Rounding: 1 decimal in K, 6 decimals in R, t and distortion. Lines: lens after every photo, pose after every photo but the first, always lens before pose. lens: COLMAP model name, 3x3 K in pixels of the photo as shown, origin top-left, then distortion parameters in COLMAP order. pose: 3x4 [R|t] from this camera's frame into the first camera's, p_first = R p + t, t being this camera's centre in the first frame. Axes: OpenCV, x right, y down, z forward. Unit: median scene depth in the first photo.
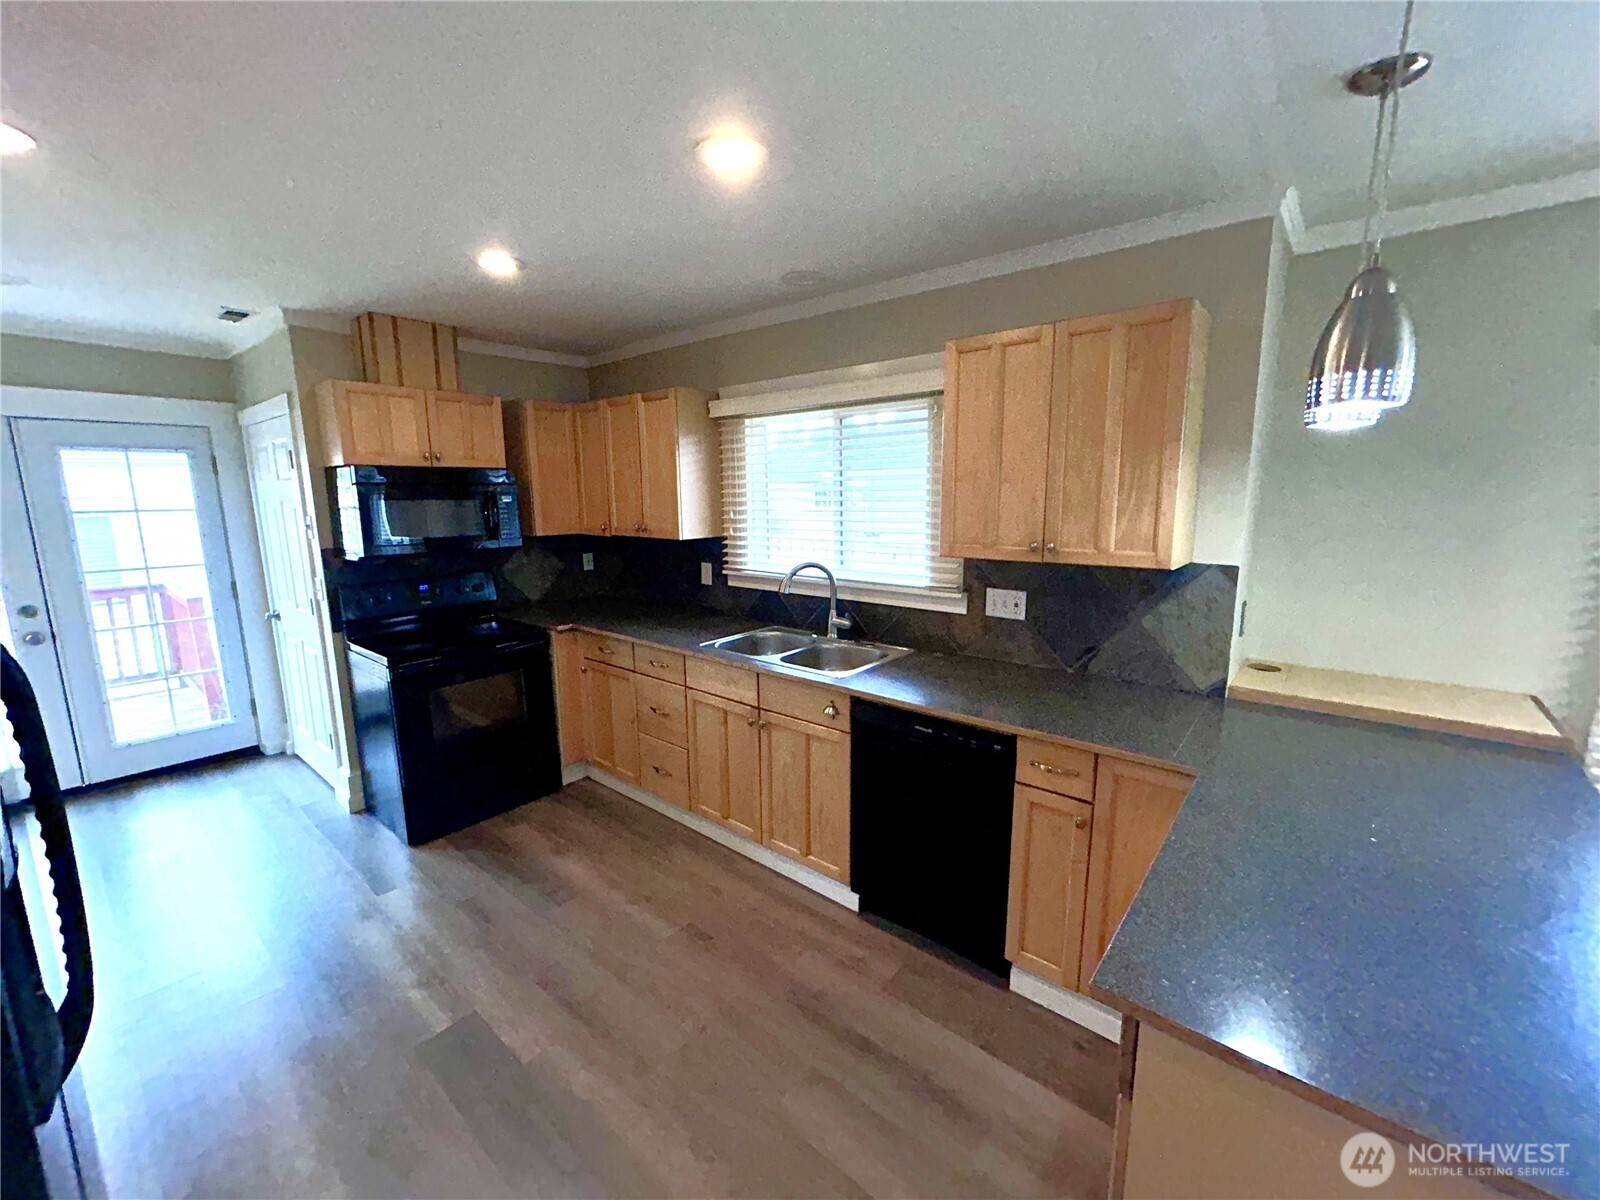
lens RADIAL K [[651.9, 0, 805.6], [0, 651.9, 598.9], [0, 0, 1]] dist [-0.003129, 0.000905]
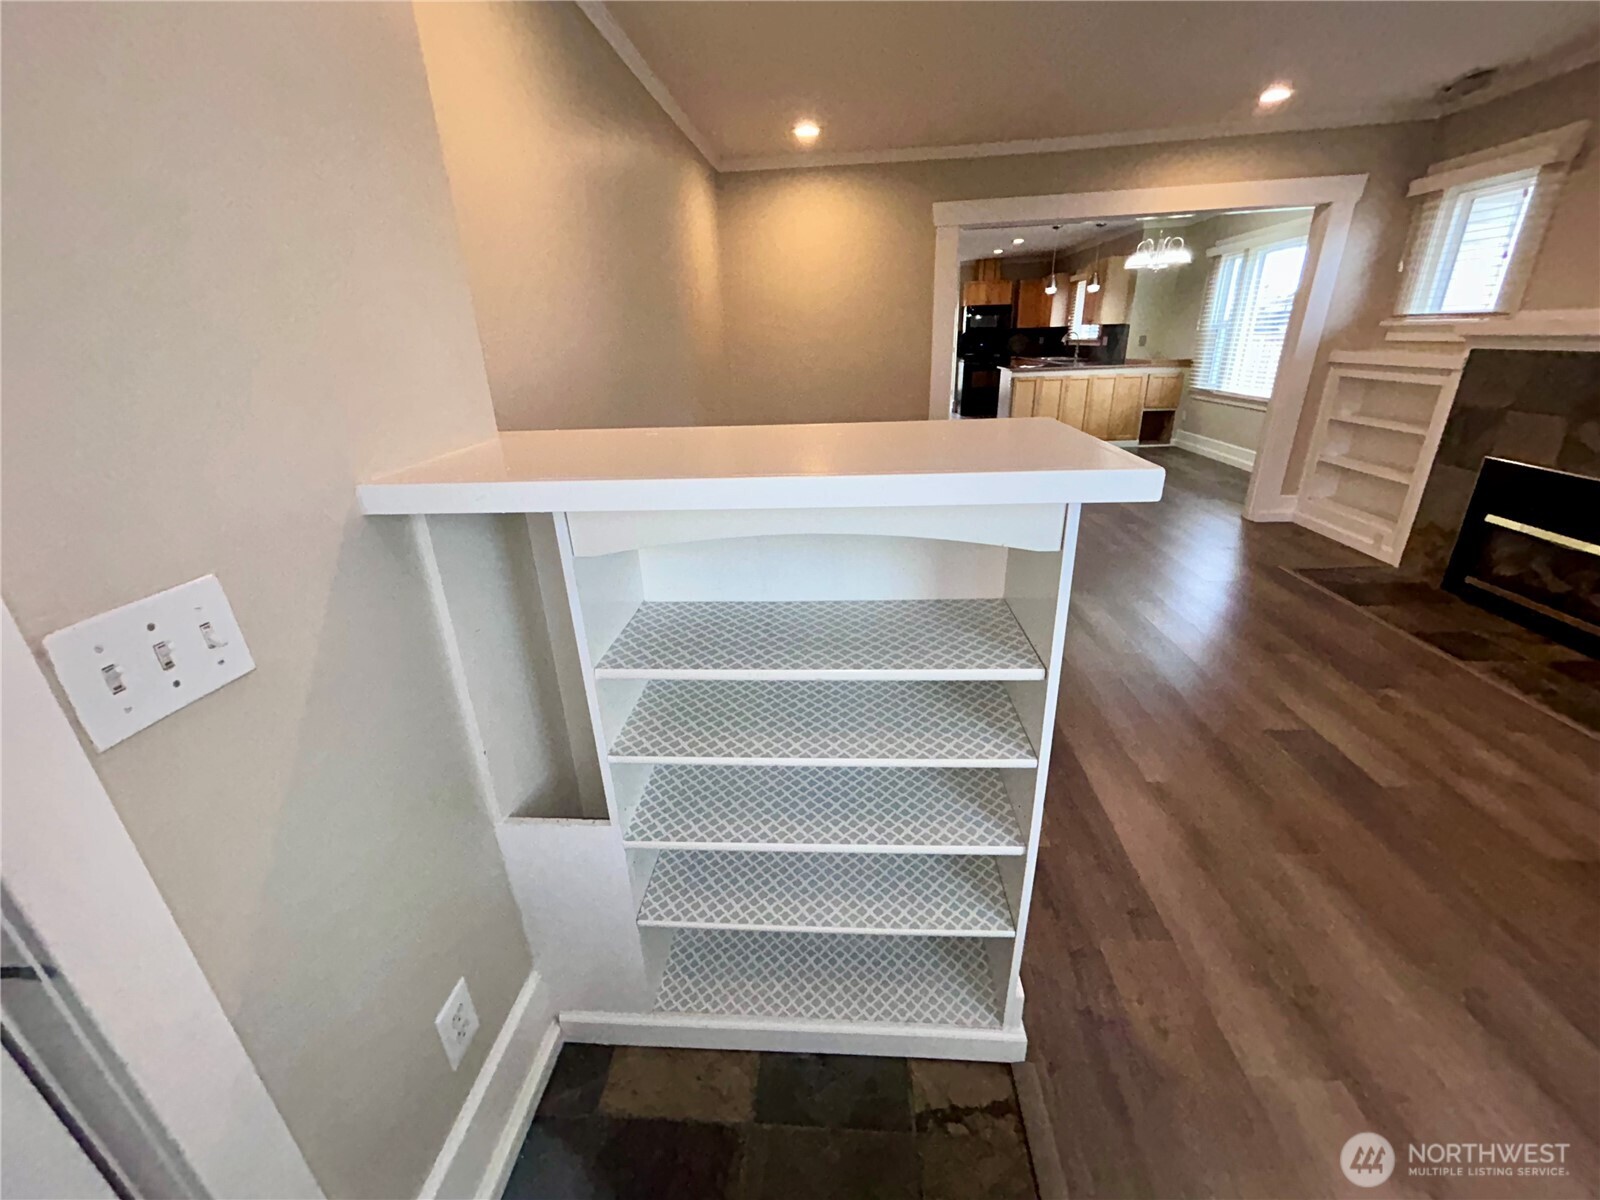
lens RADIAL K [[651.9, 0, 791.8], [0, 651.9, 605.2], [0, 0, 1]] dist [-0.003129, 0.000905]
pose [[0.577457, 0.298127, -0.760042, 1.967494], [-0.103589, 0.950175, 0.294002, 0.406761], [0.809822, -0.091041, 0.579568, -2.020600]]
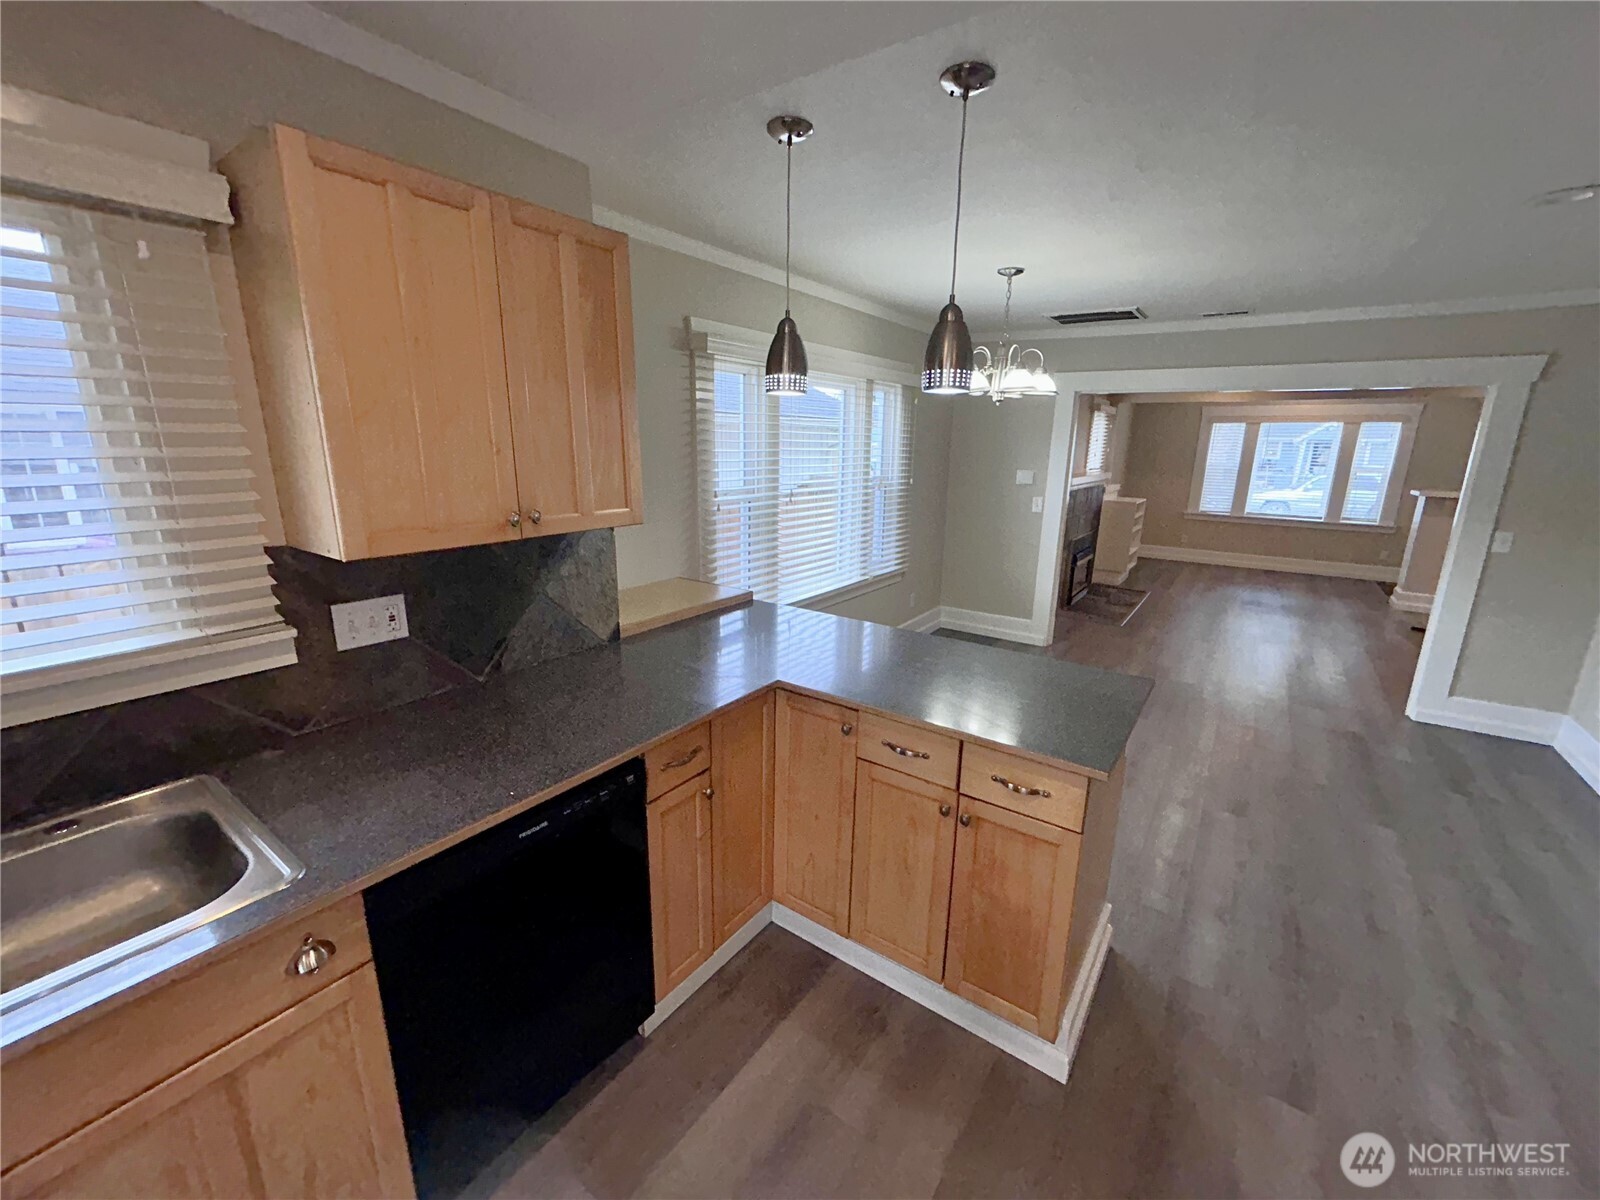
lens RADIAL K [[651.9, 0, 790.7], [0, 651.9, 599.4], [0, 0, 1]] dist [-0.003129, 0.000905]
pose [[-0.078773, -0.229641, 0.970082, -0.268884], [0.151631, 0.959024, 0.239336, -0.084153], [-0.985293, 0.165948, -0.040725, 0.519002]]
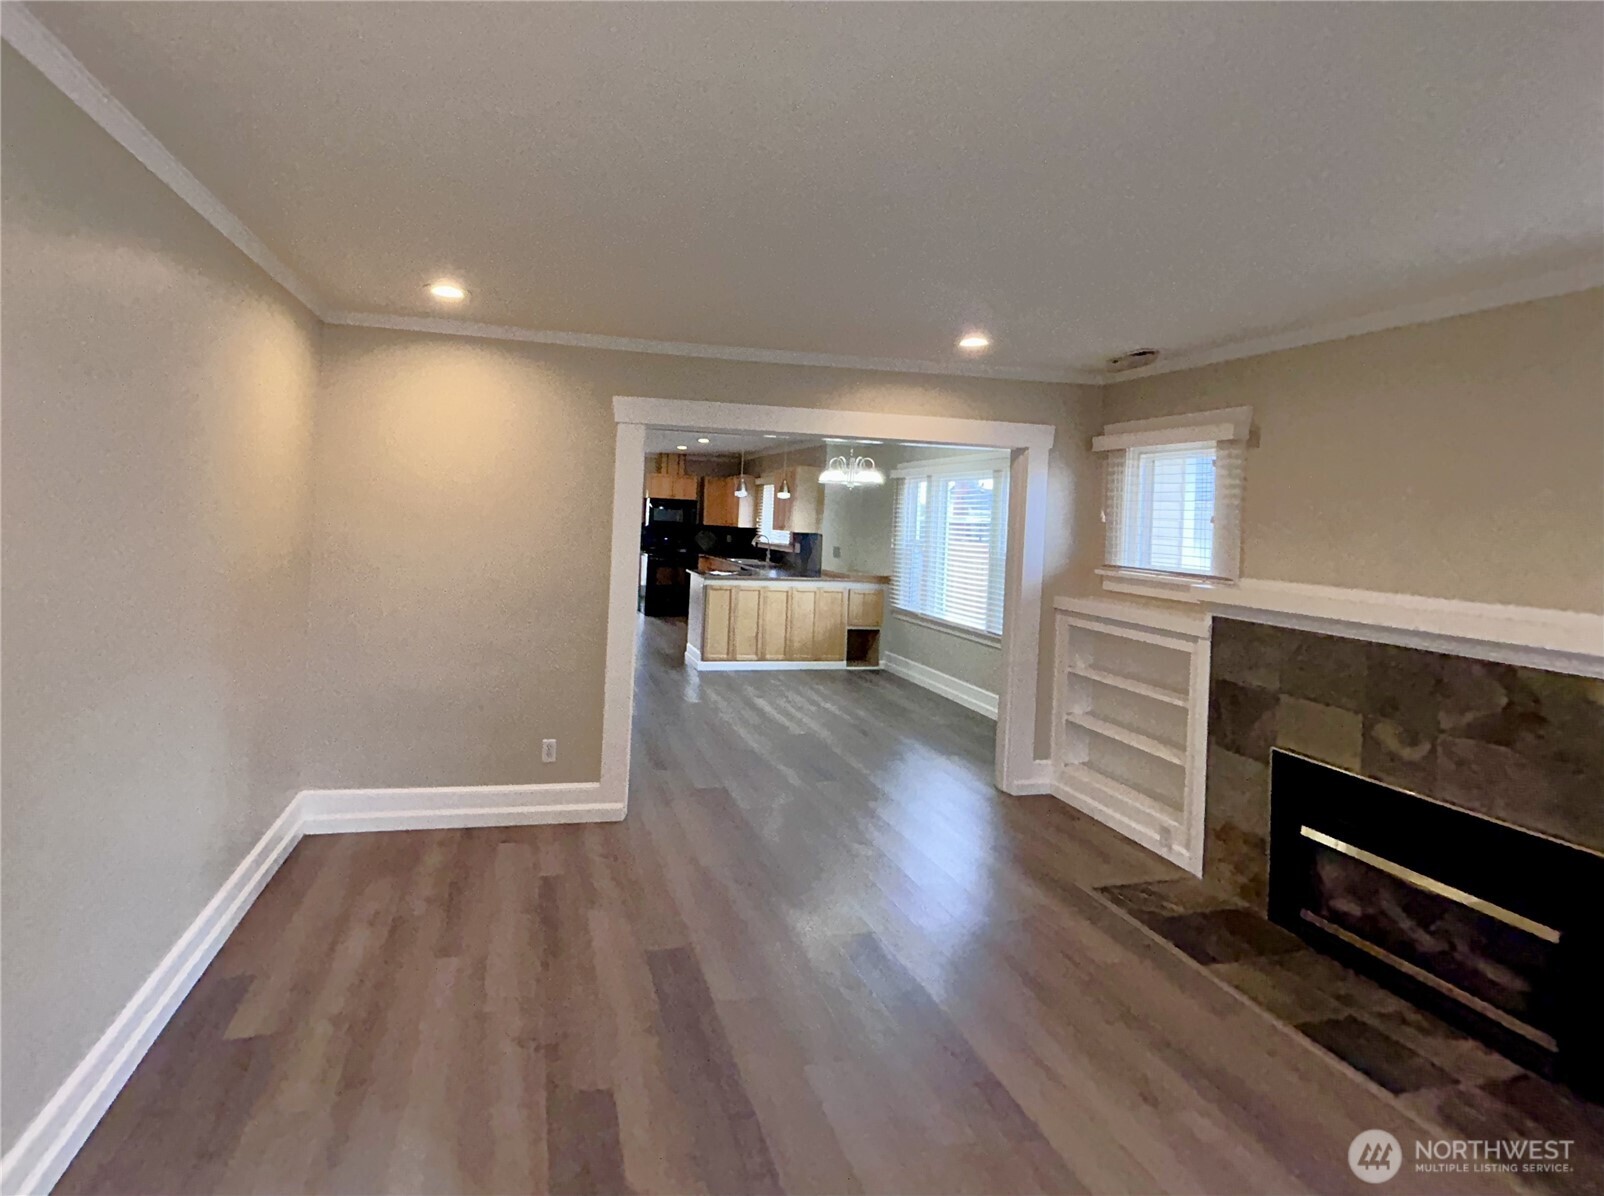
lens RADIAL K [[742.8, 0, 687.8], [0, 742.8, 510.0], [0, 0, 1]] dist [-0.005881, 0.002067]
pose [[0.790216, 0.042038, -0.611385, 1.715087], [-0.151842, 0.979967, -0.128874, 0.304972], [0.593720, 0.194673, 0.780769, -1.770156]]
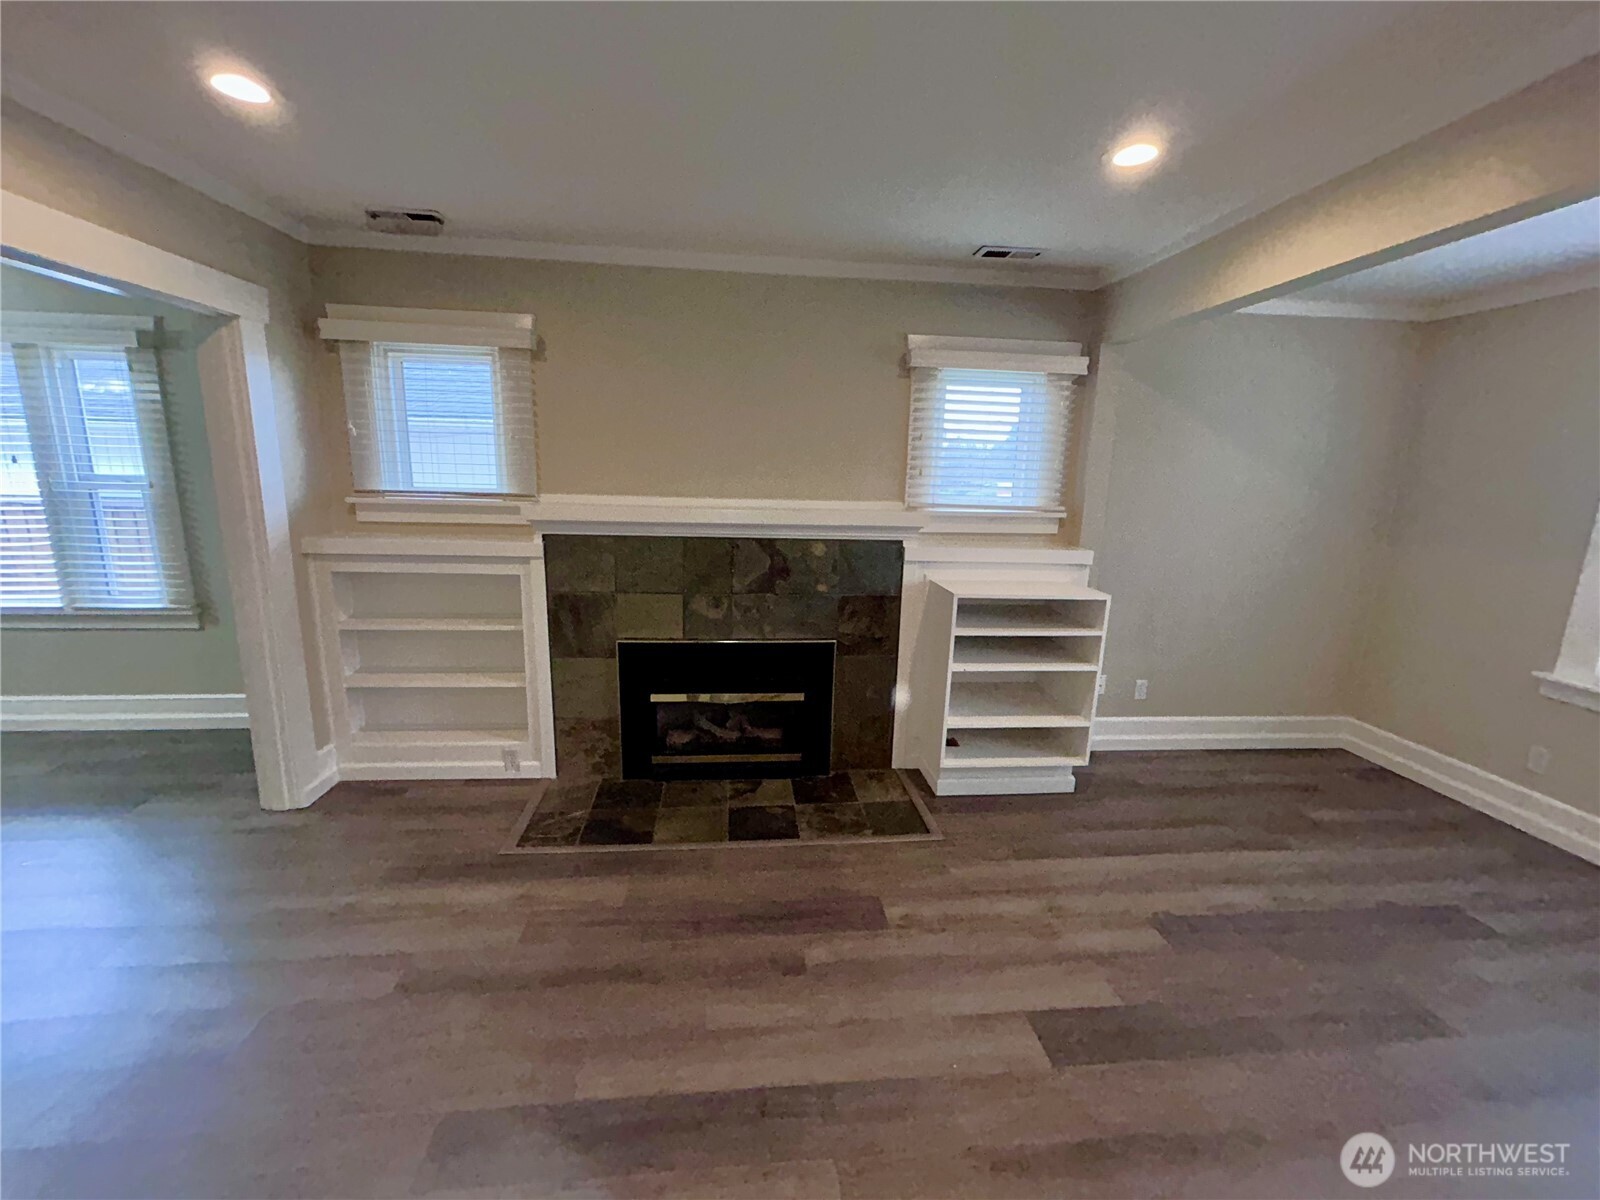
lens RADIAL K [[651.9, 0, 795.7], [0, 651.9, 594.8], [0, 0, 1]] dist [-0.003129, 0.000905]
pose [[0.694915, -0.115702, 0.709723, 1.227119], [0.086272, 0.993256, 0.077453, 0.245083], [-0.713898, 0.007405, 0.700210, -1.358680]]
